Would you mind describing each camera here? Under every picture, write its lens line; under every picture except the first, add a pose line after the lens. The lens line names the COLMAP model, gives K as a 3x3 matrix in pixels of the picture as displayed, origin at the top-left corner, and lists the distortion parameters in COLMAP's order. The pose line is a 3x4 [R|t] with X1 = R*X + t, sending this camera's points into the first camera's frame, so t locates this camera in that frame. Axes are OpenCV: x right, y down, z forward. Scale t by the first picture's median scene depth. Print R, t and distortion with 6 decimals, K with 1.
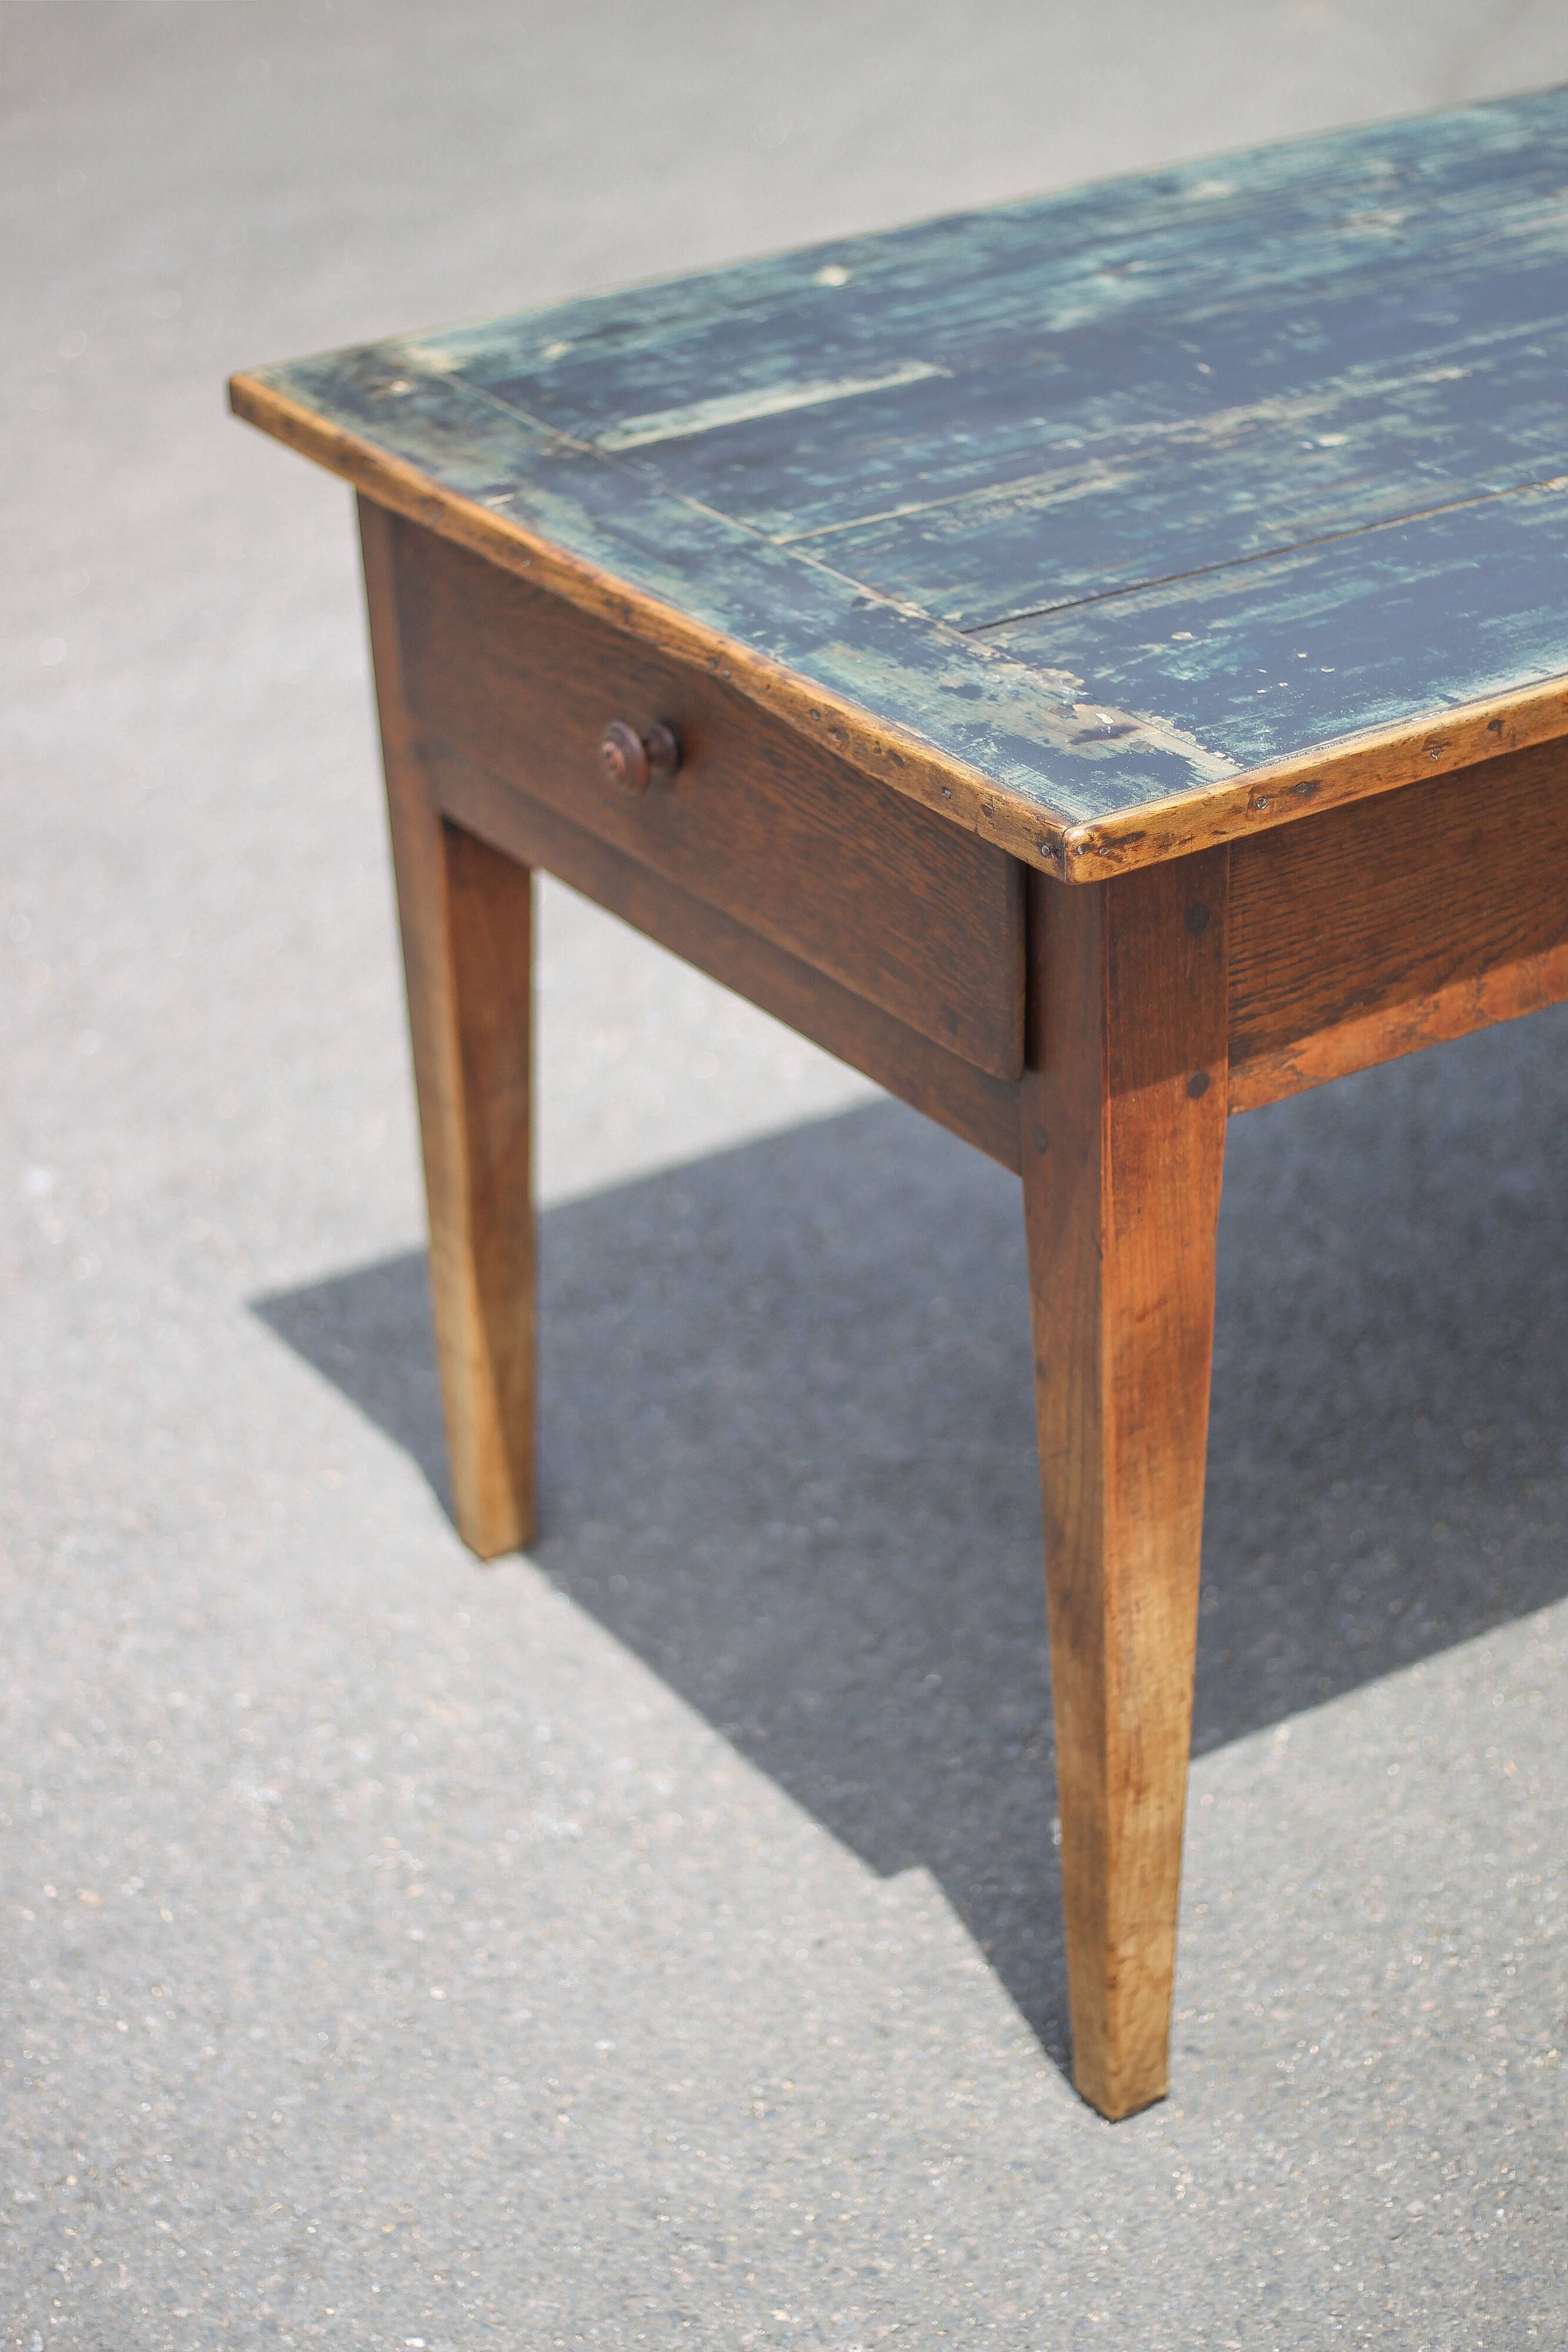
lens RADIAL K [[4564.7, 0, 820.9], [0, 4564.7, 1173.9], [0, 0, 1]] dist [-0.125837, 0.000000]
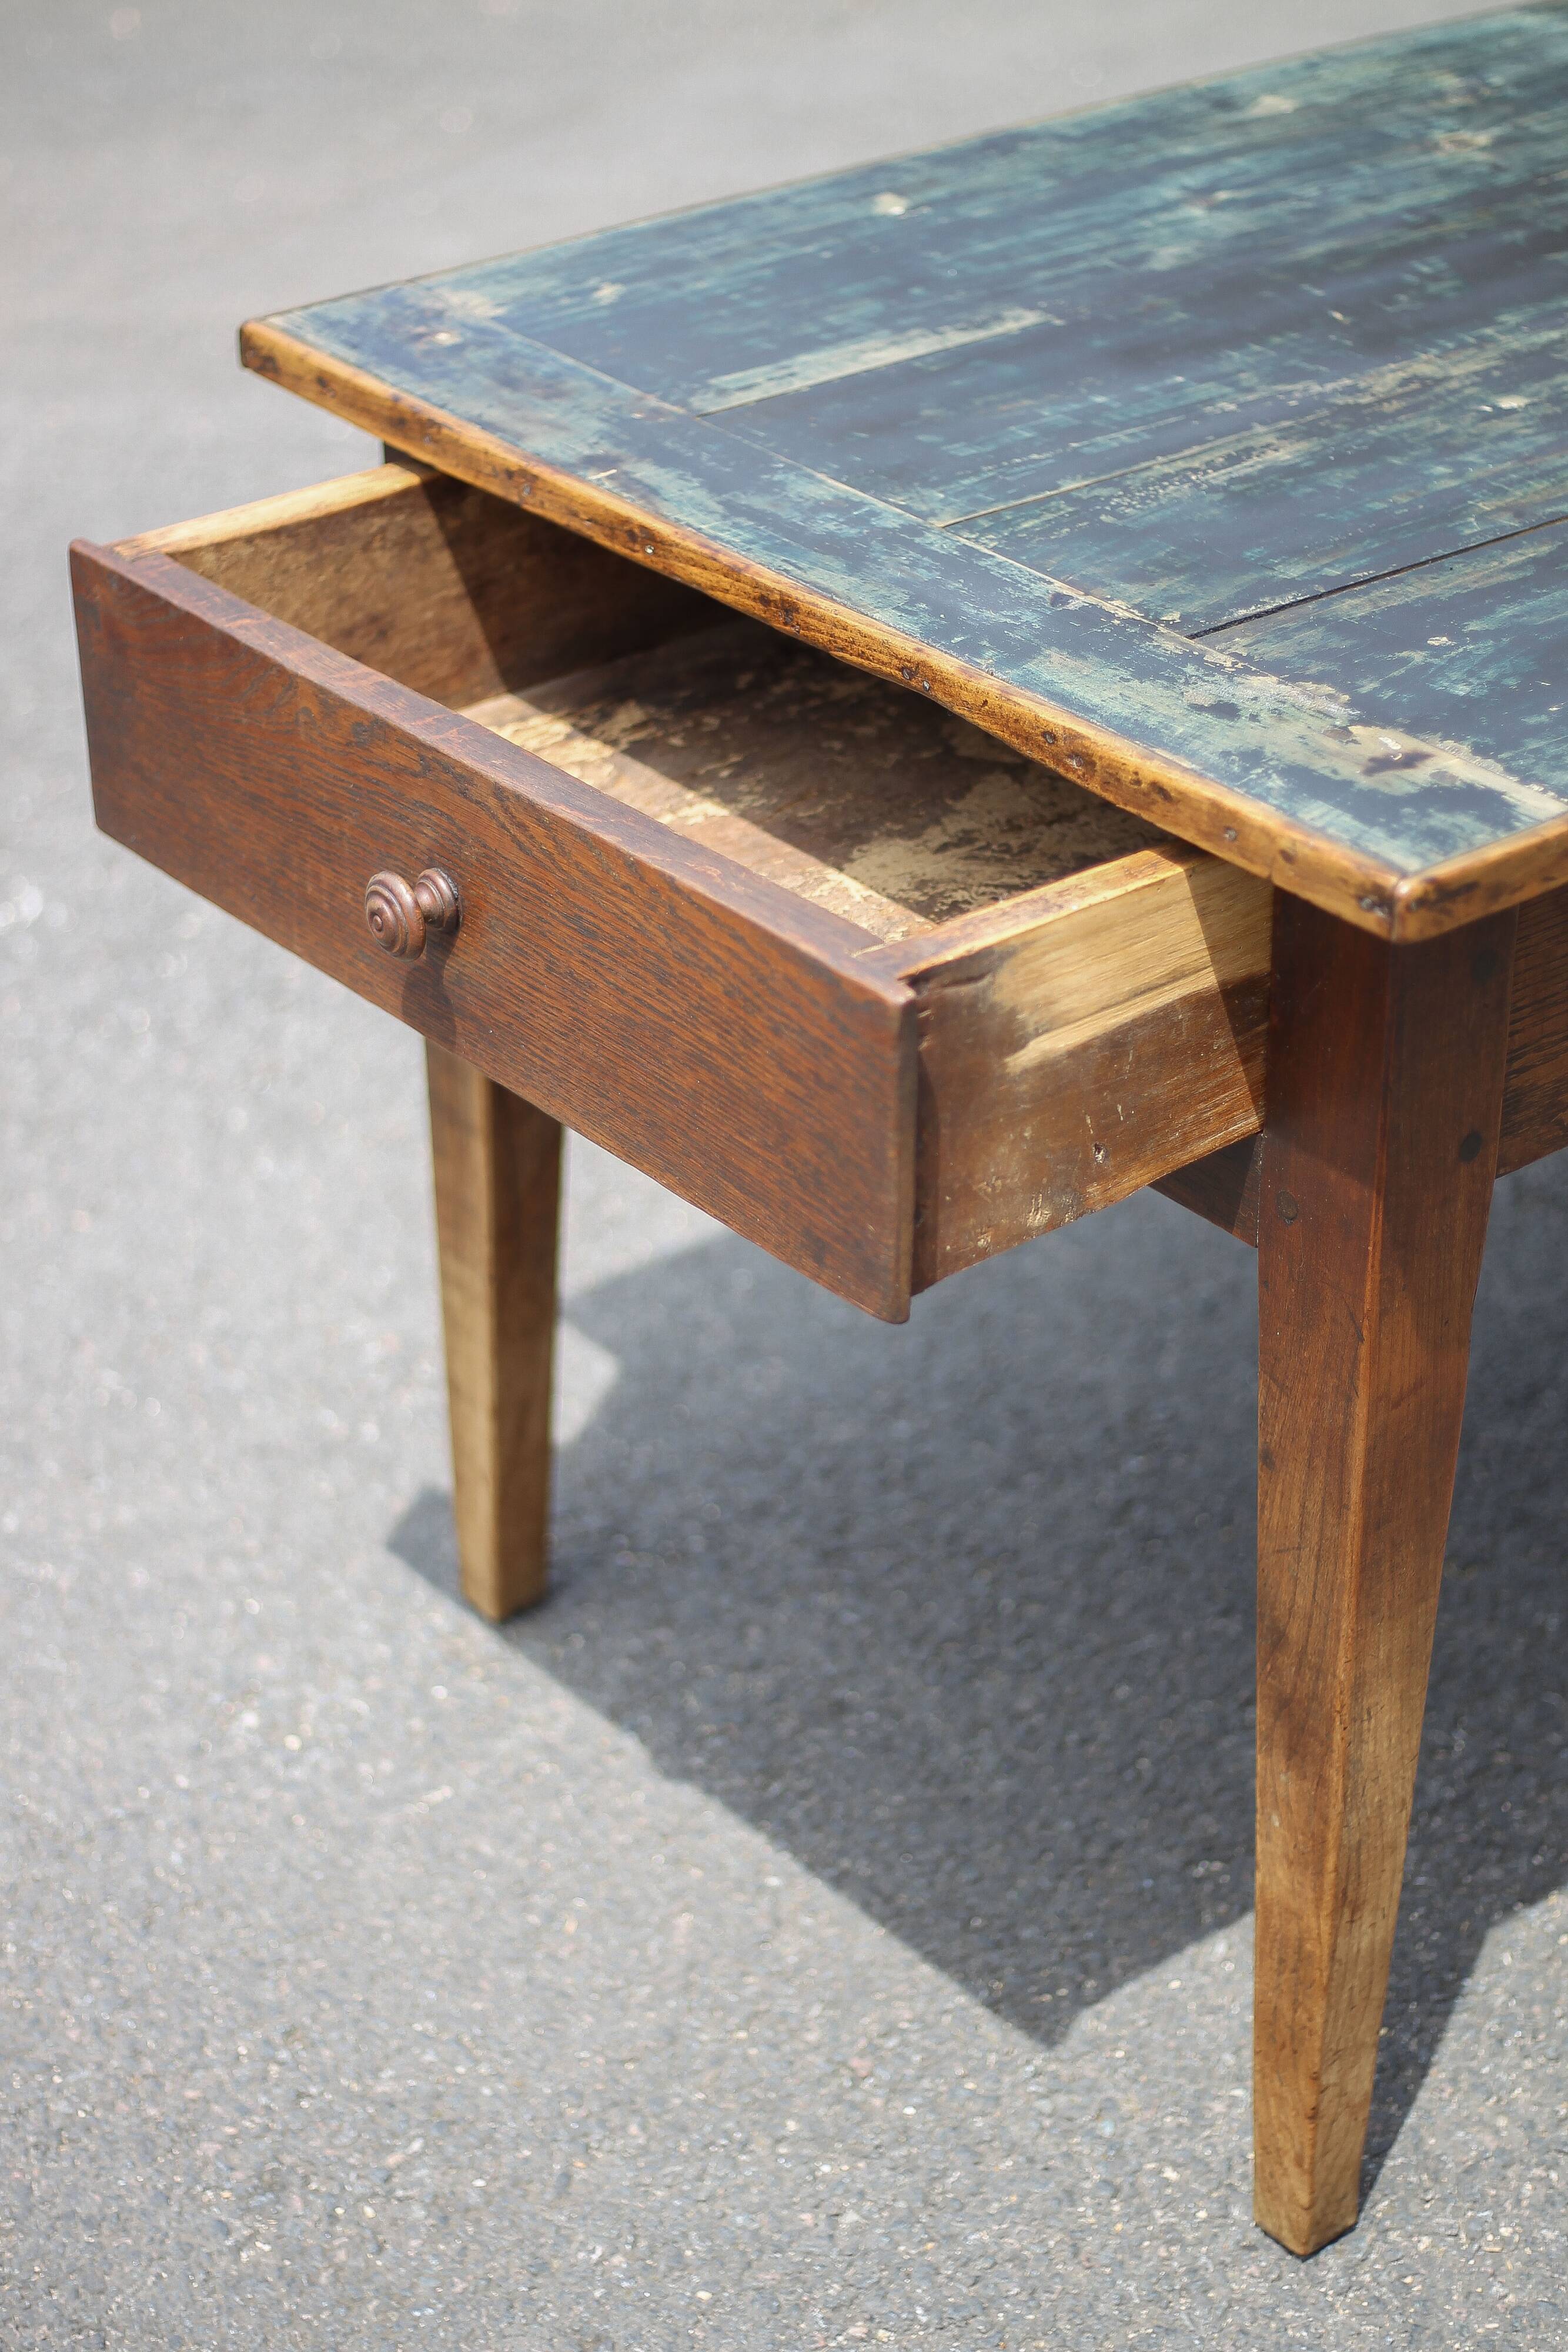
lens RADIAL K [[4564.7, 0, 779.2], [0, 4564.7, 1174.9], [0, 0, 1]] dist [-0.125837, 0.000000]
pose [[0.995419, -0.019871, 0.093523, -0.124156], [0.016492, 0.999188, 0.036766, -0.045019], [-0.094177, -0.035055, 0.994938, 0.115390]]
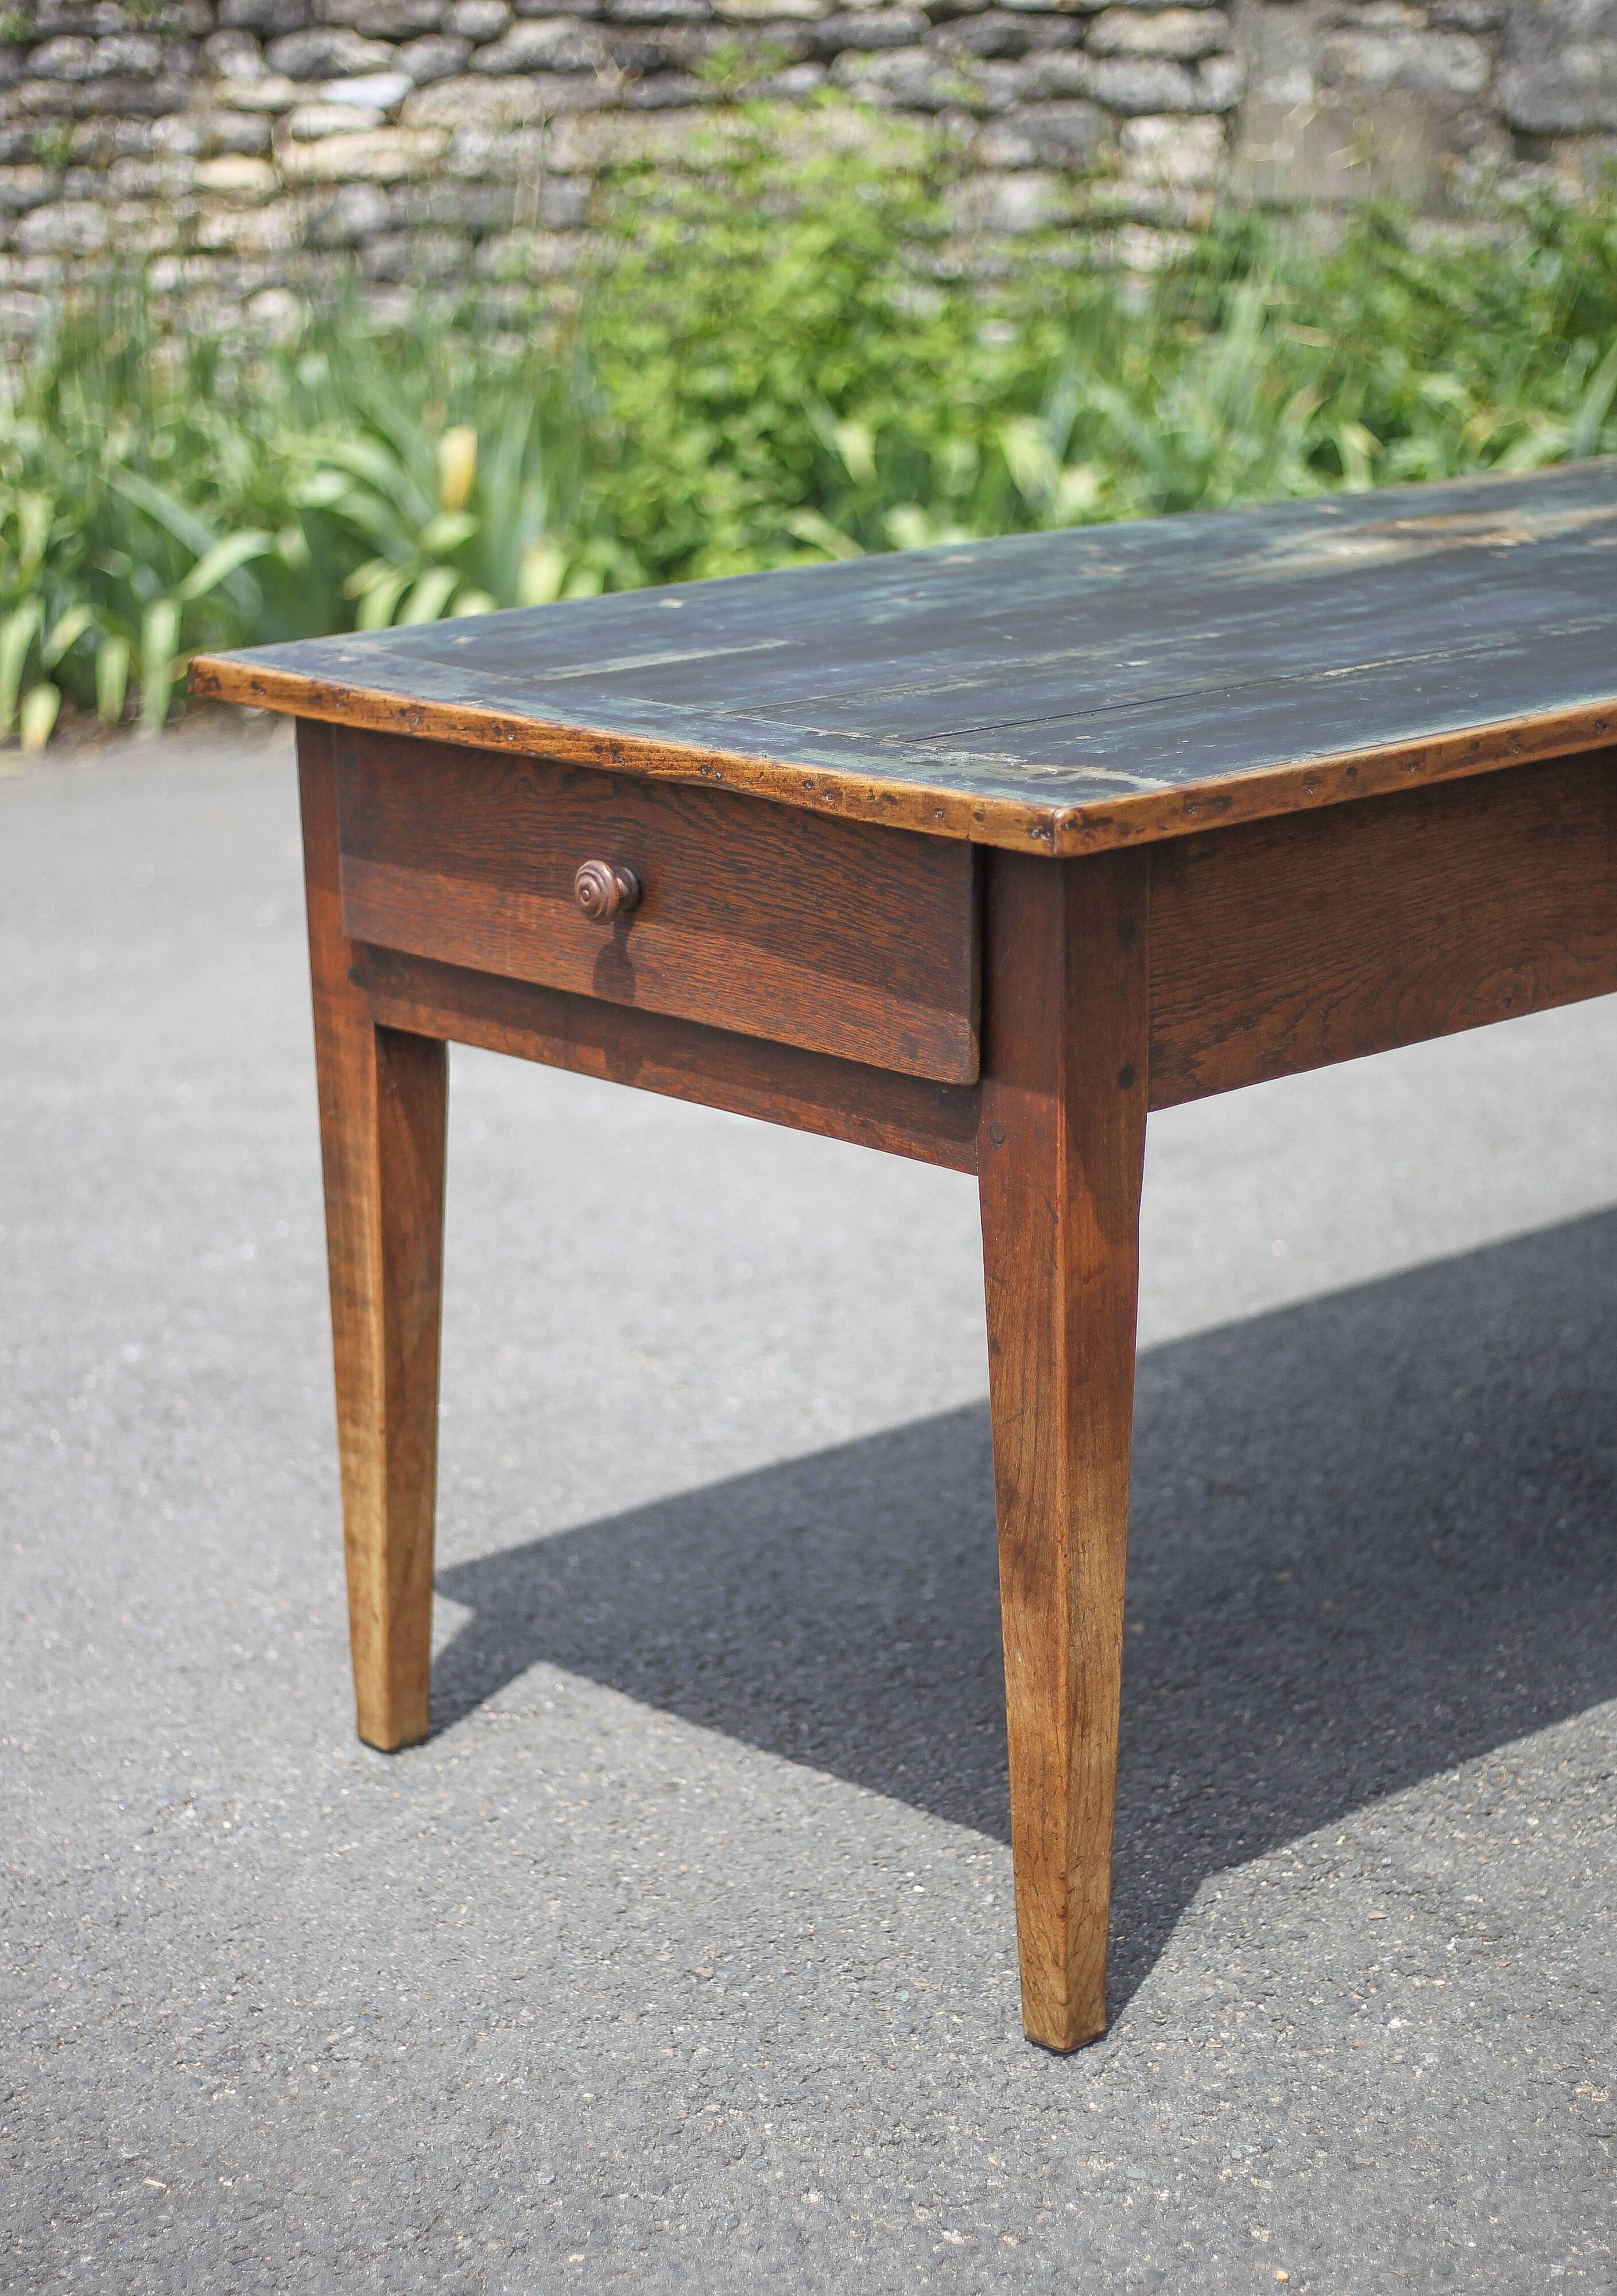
lens RADIAL K [[4712.8, 0, 816.8], [0, 4712.8, 1149.4], [0, 0, 1]] dist [-0.116384, 0.000000]
pose [[0.986586, -0.022728, 0.161653, -0.188278], [0.058823, 0.973232, -0.222169, 0.253192], [-0.152276, 0.228697, 0.961514, -0.186639]]
